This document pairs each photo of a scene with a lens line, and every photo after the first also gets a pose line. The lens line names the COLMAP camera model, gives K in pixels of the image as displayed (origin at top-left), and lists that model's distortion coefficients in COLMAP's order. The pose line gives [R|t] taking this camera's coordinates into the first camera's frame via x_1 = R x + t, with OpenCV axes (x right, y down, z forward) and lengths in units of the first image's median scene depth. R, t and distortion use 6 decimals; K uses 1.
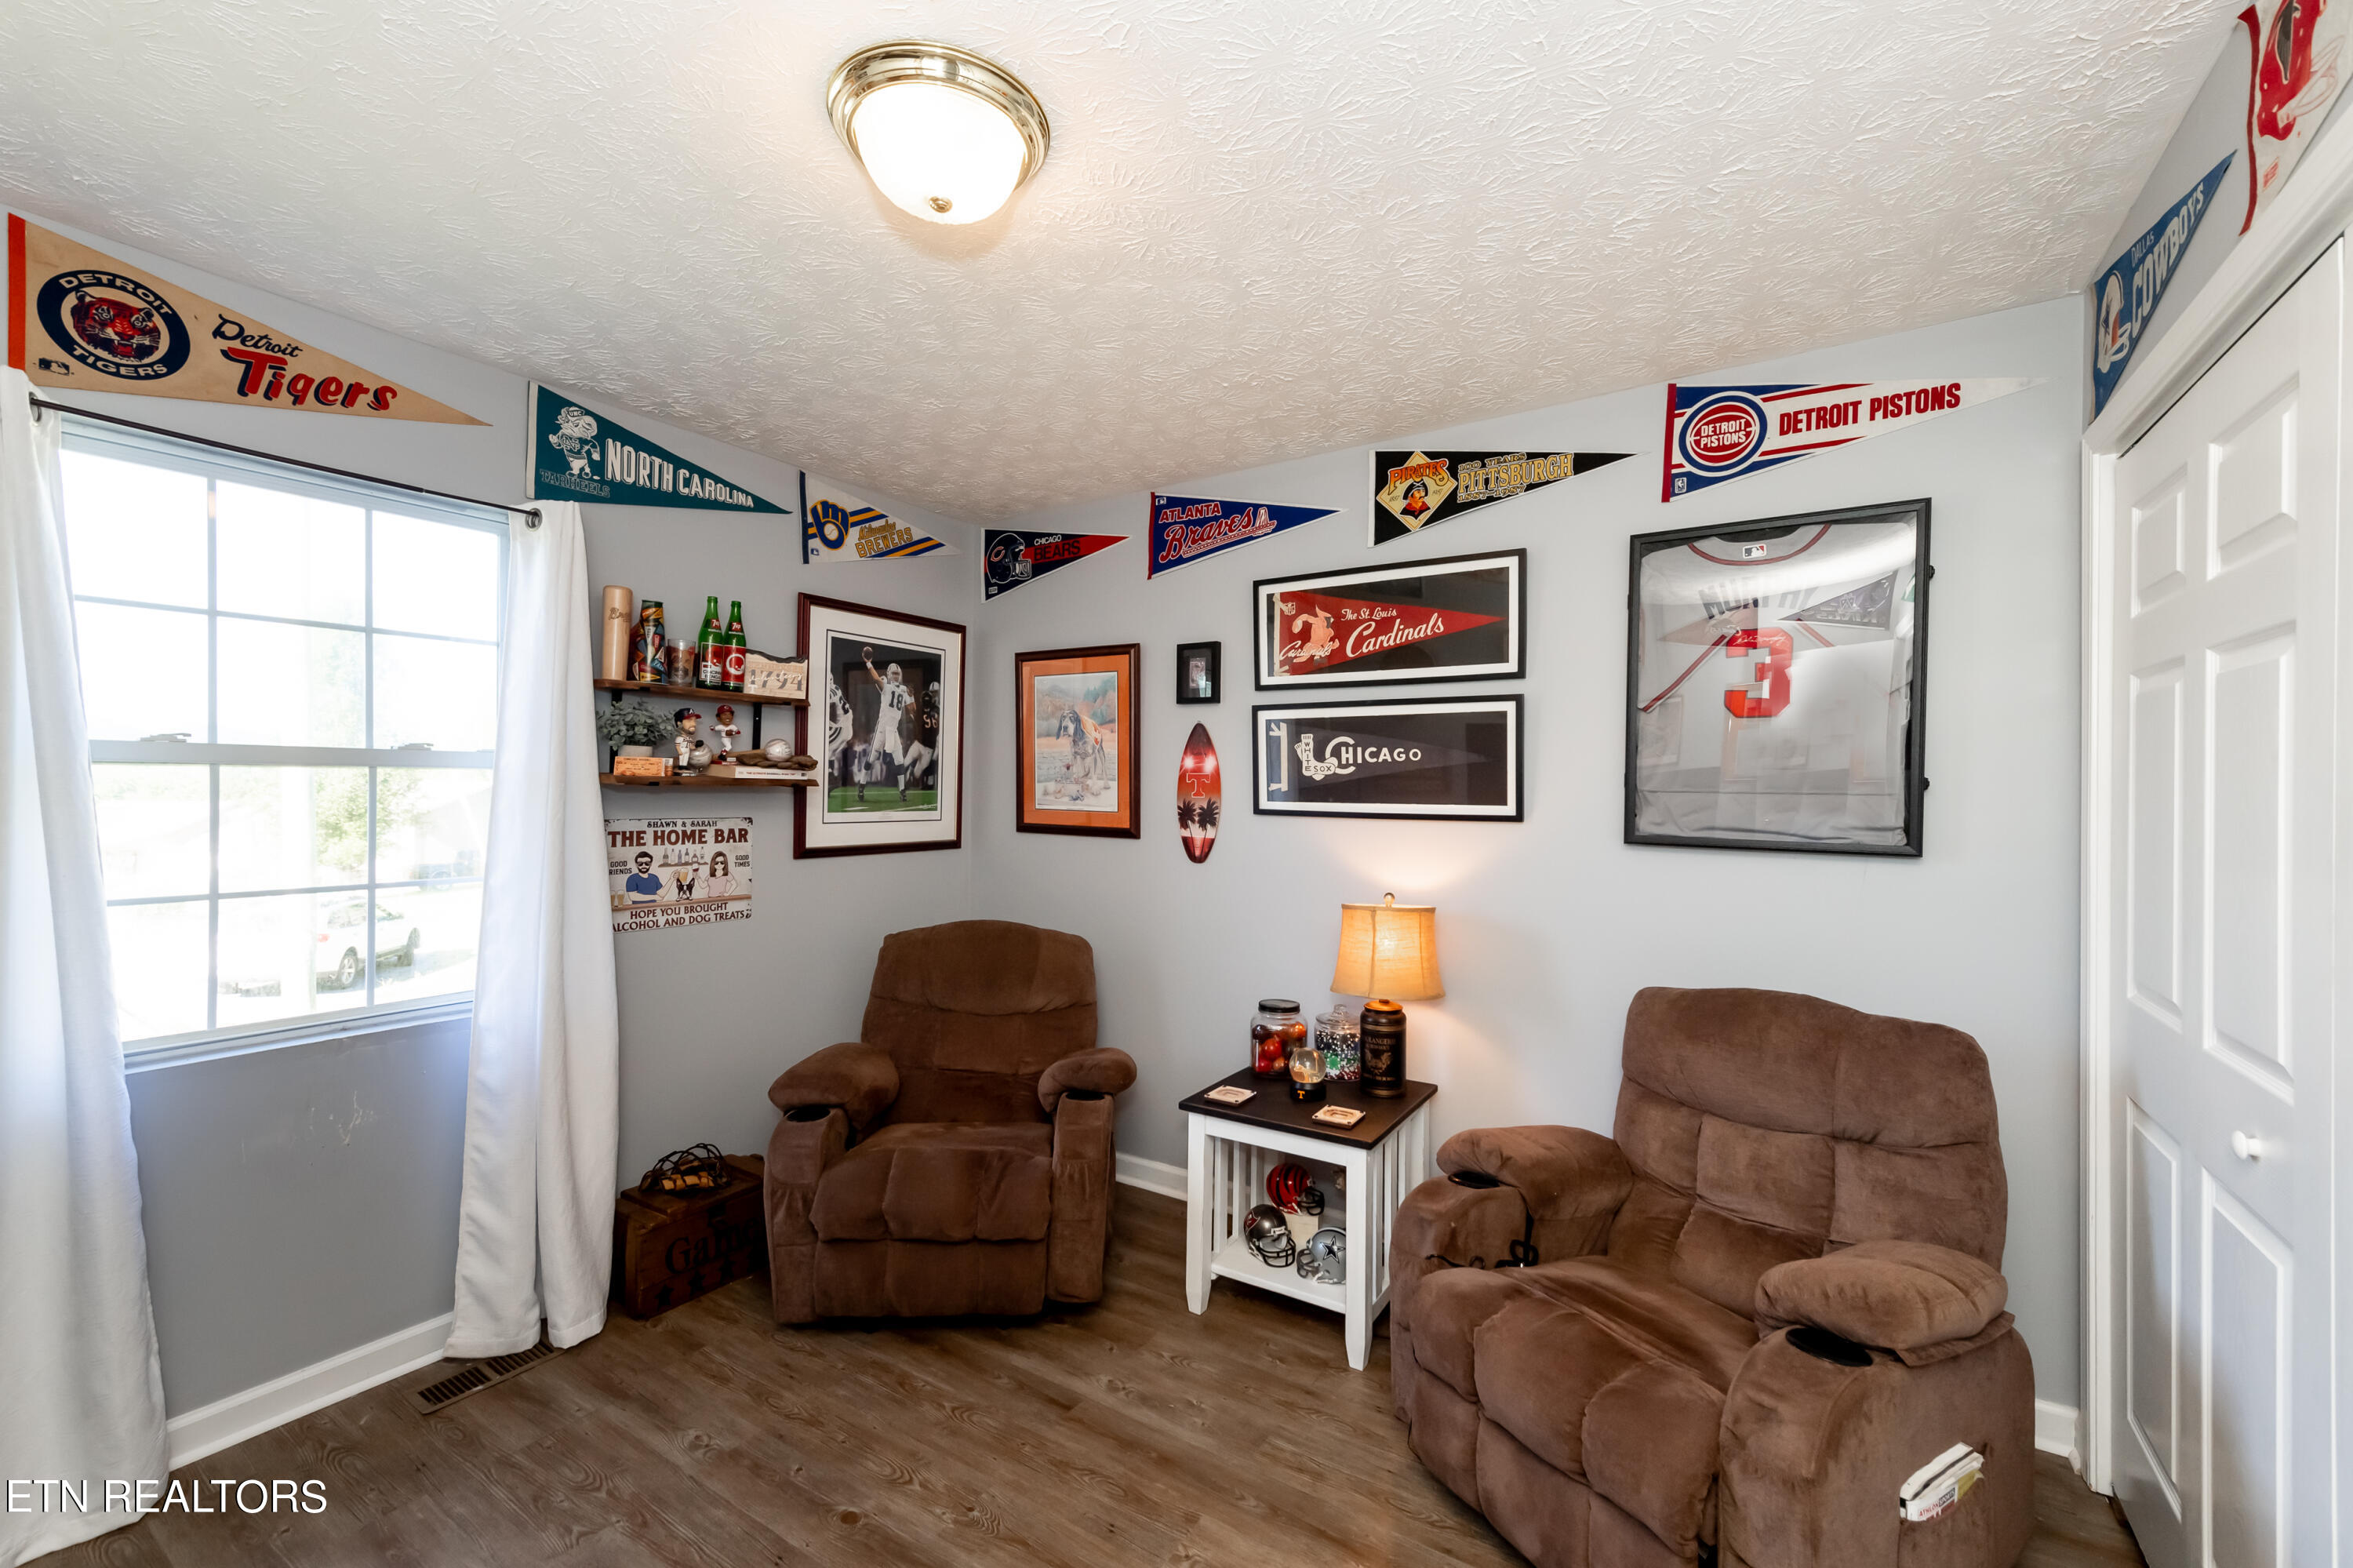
lens RADIAL K [[921.0, 0, 1167.9], [0, 921.0, 800.7], [0, 0, 1]] dist [0.011499, -0.000292]
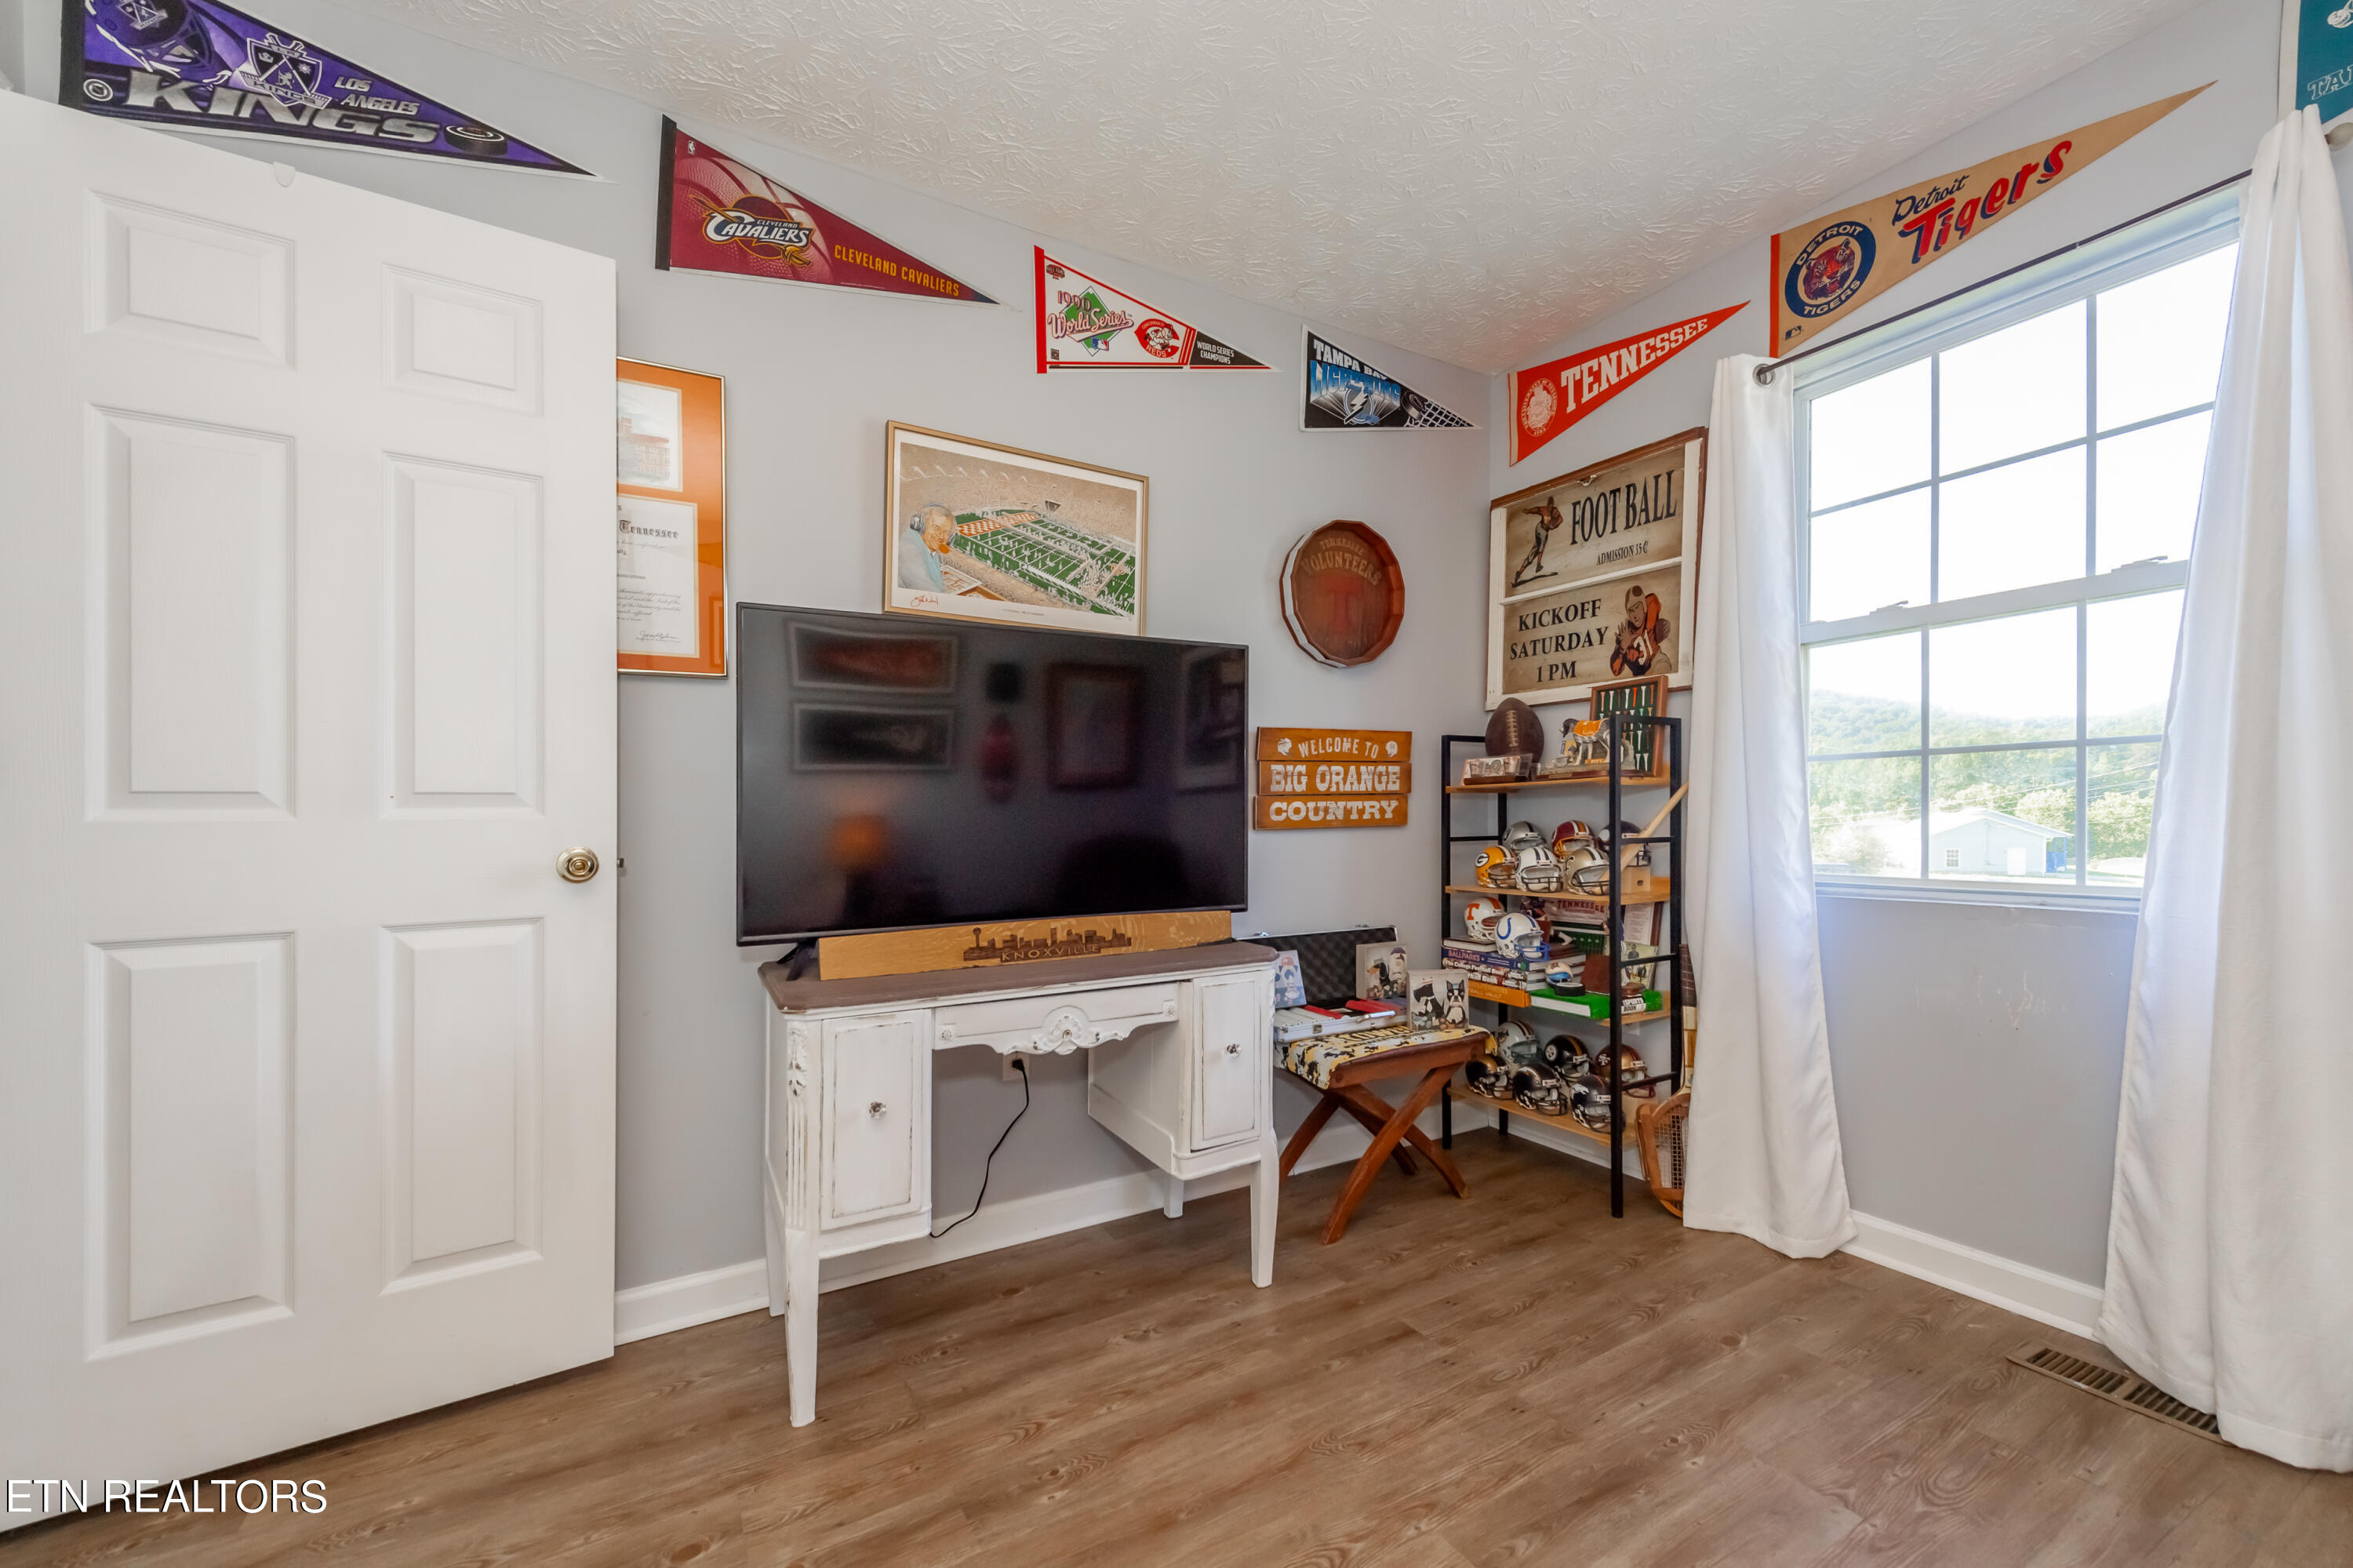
lens RADIAL K [[921.0, 0, 1167.9], [0, 921.0, 800.7], [0, 0, 1]] dist [0.011499, -0.000292]
pose [[-0.426781, -0.014710, -0.904235, 0.276704], [-0.003034, 0.999885, -0.014834, 0.174341], [0.904350, -0.003588, -0.426776, 0.674394]]
